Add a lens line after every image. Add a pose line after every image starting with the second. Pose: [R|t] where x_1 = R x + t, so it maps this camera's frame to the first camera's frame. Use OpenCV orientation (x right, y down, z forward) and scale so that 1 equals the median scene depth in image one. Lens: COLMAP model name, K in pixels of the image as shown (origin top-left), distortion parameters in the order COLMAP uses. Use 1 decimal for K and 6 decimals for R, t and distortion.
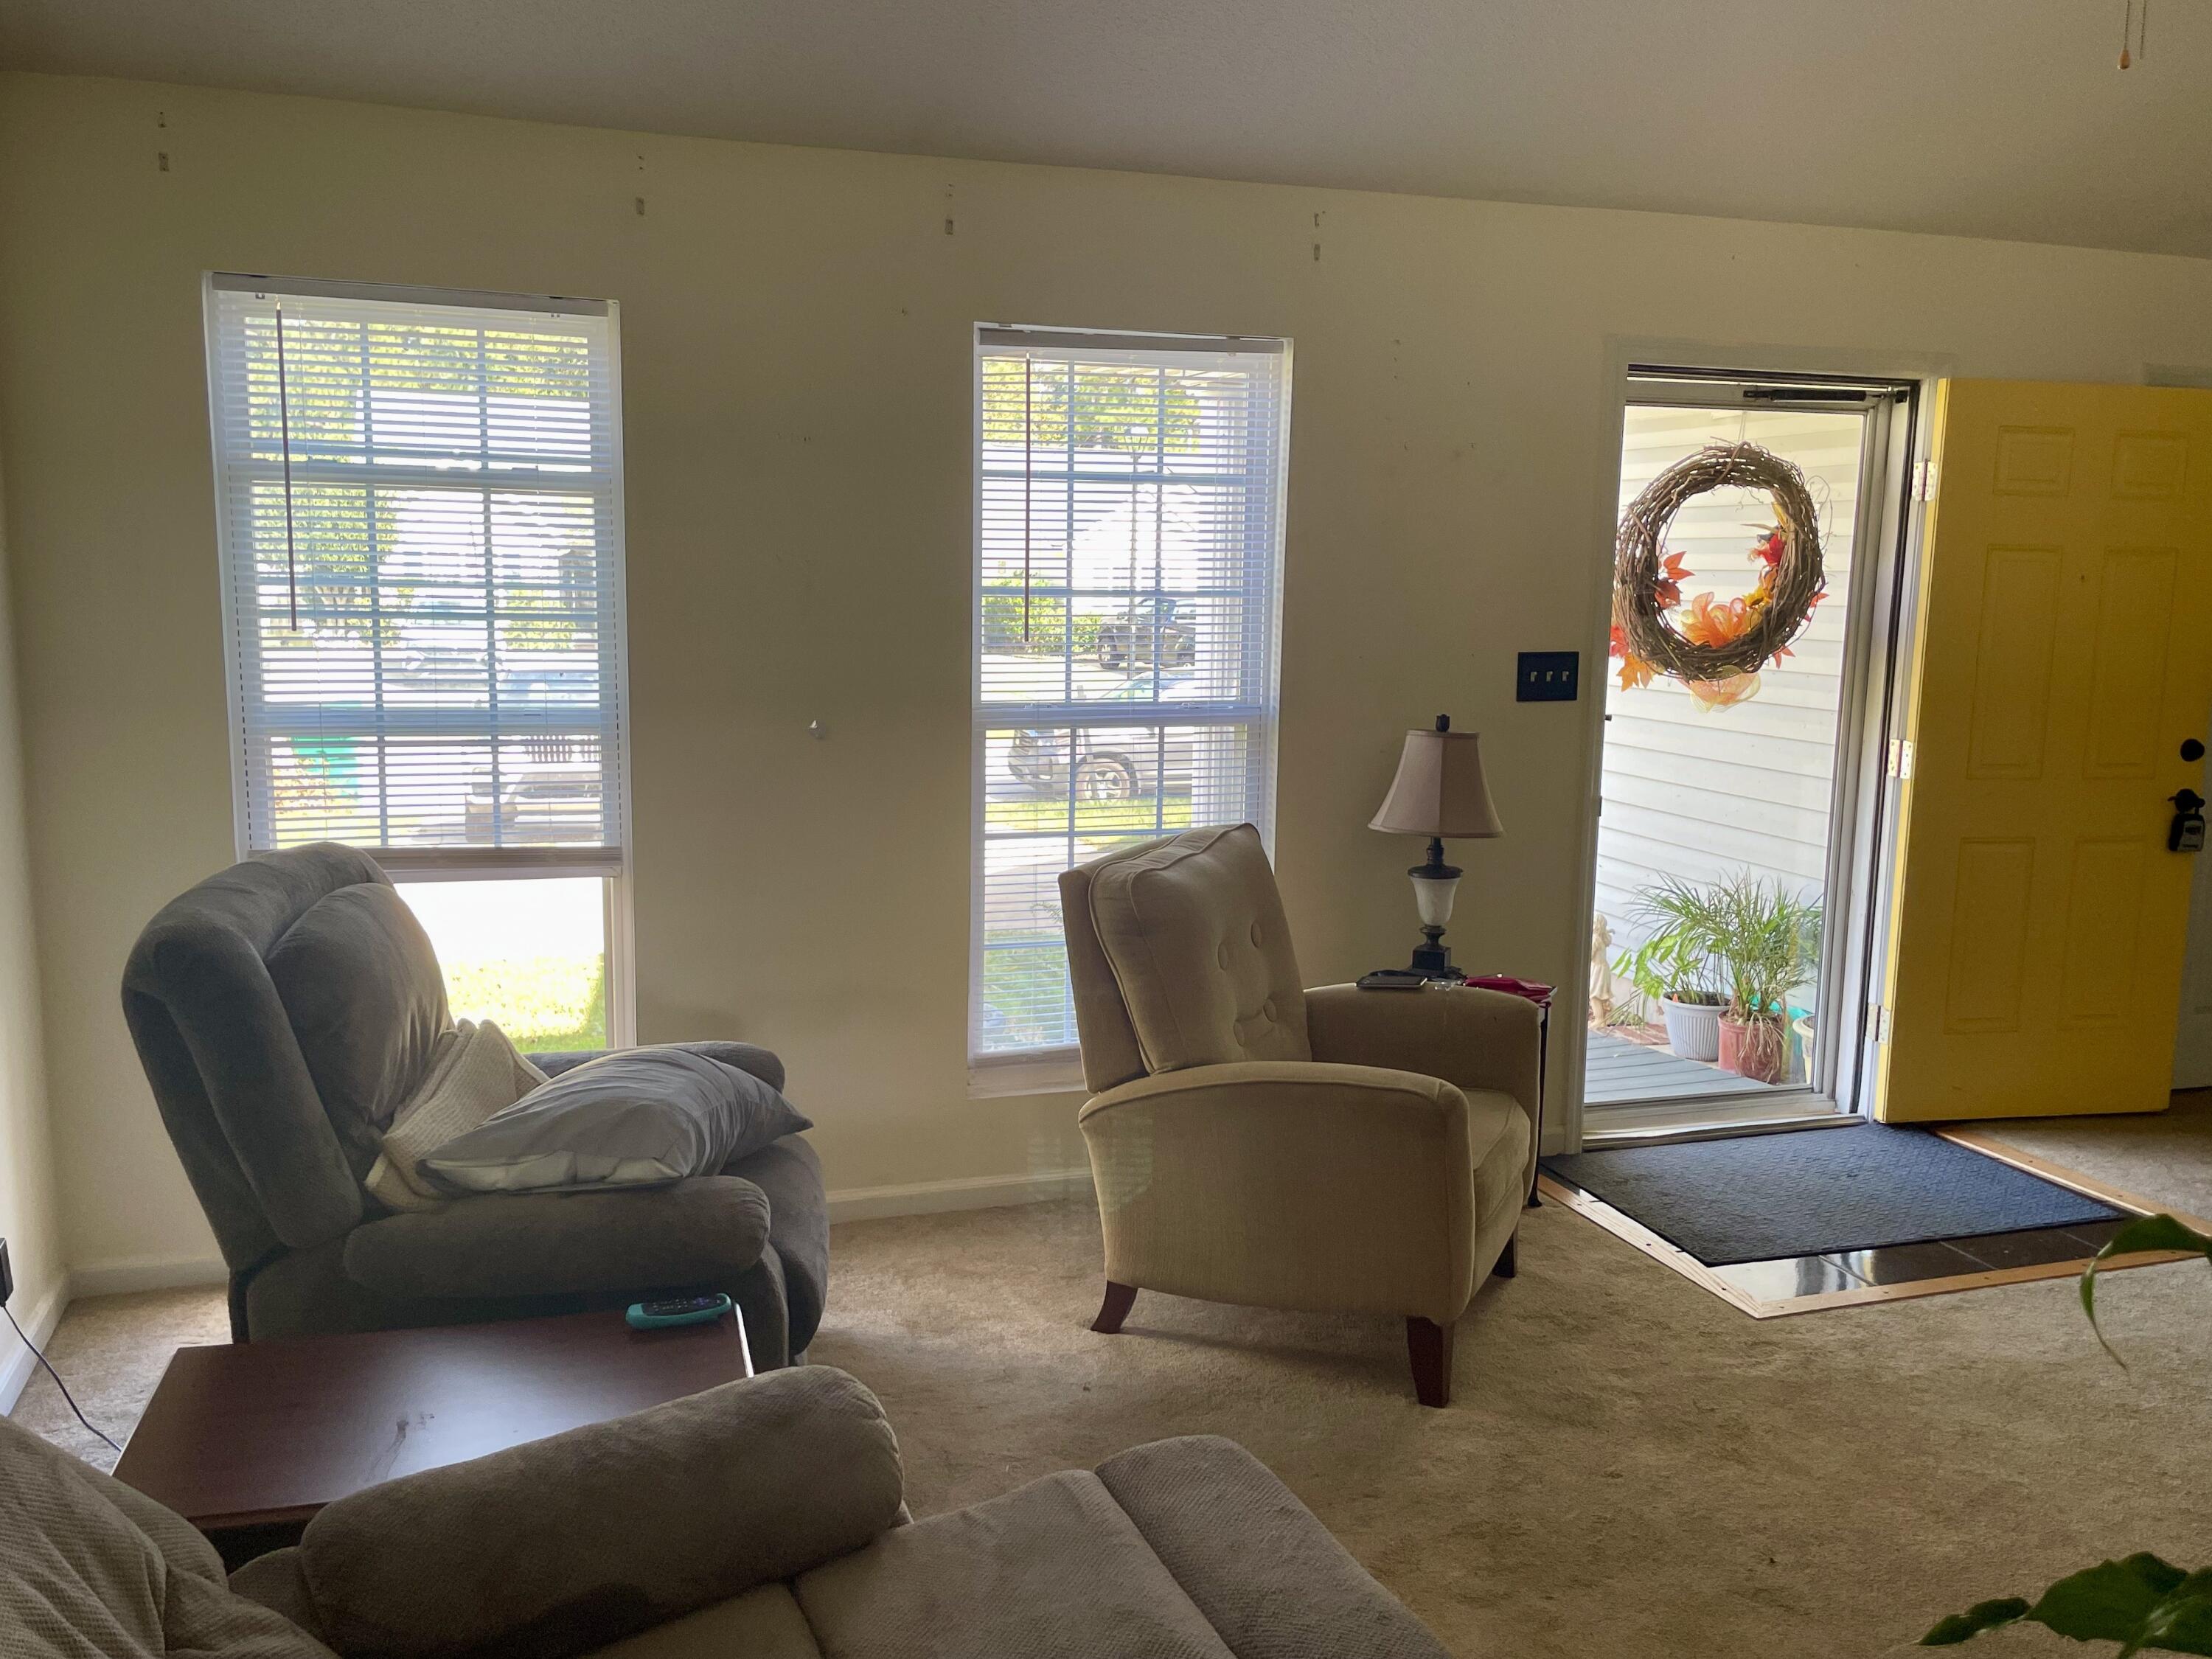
lens RADIAL K [[1805.3, 0, 1113.8], [0, 1805.3, 840.6], [0, 0, 1]] dist [0.092094, -0.130950]
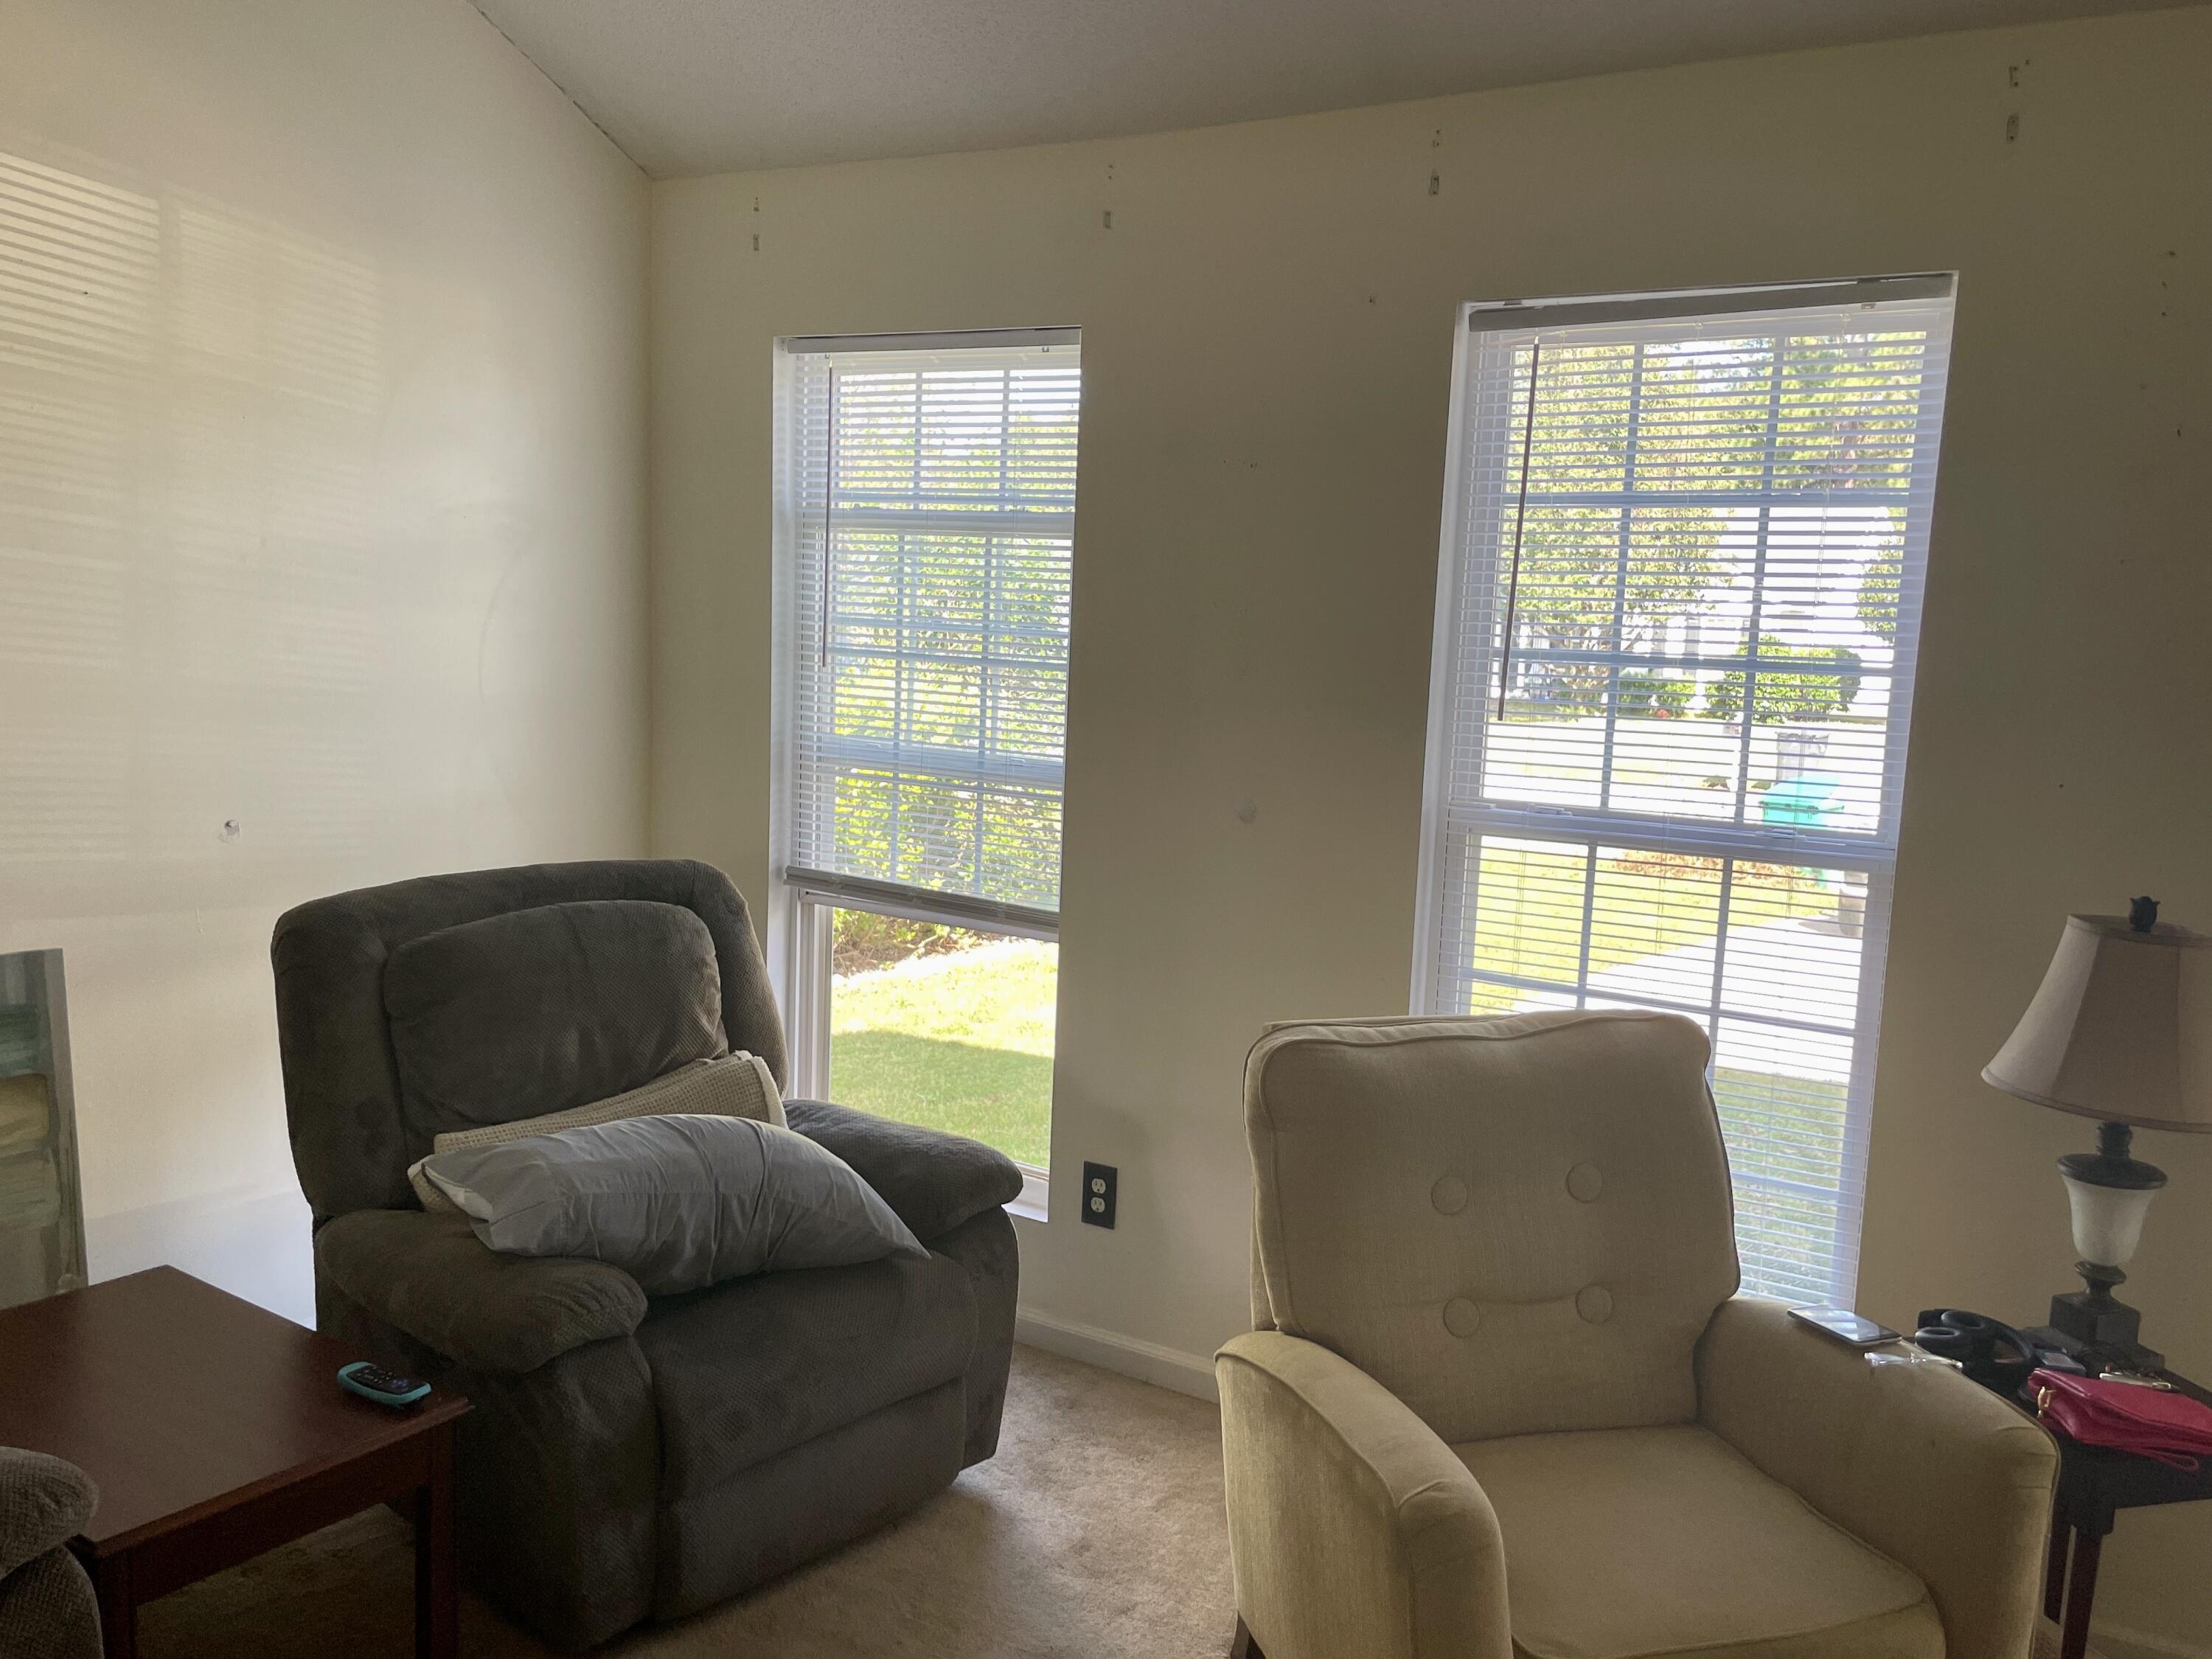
lens RADIAL K [[1837.7, 0, 1106.0], [0, 1837.7, 829.5], [0, 0, 1]] dist [0.024357, -0.004574]
pose [[0.640872, 0.107332, -0.760107, 0.441380], [-0.139305, 0.989997, 0.022341, -0.063243], [0.754902, 0.091569, 0.649414, 0.406805]]
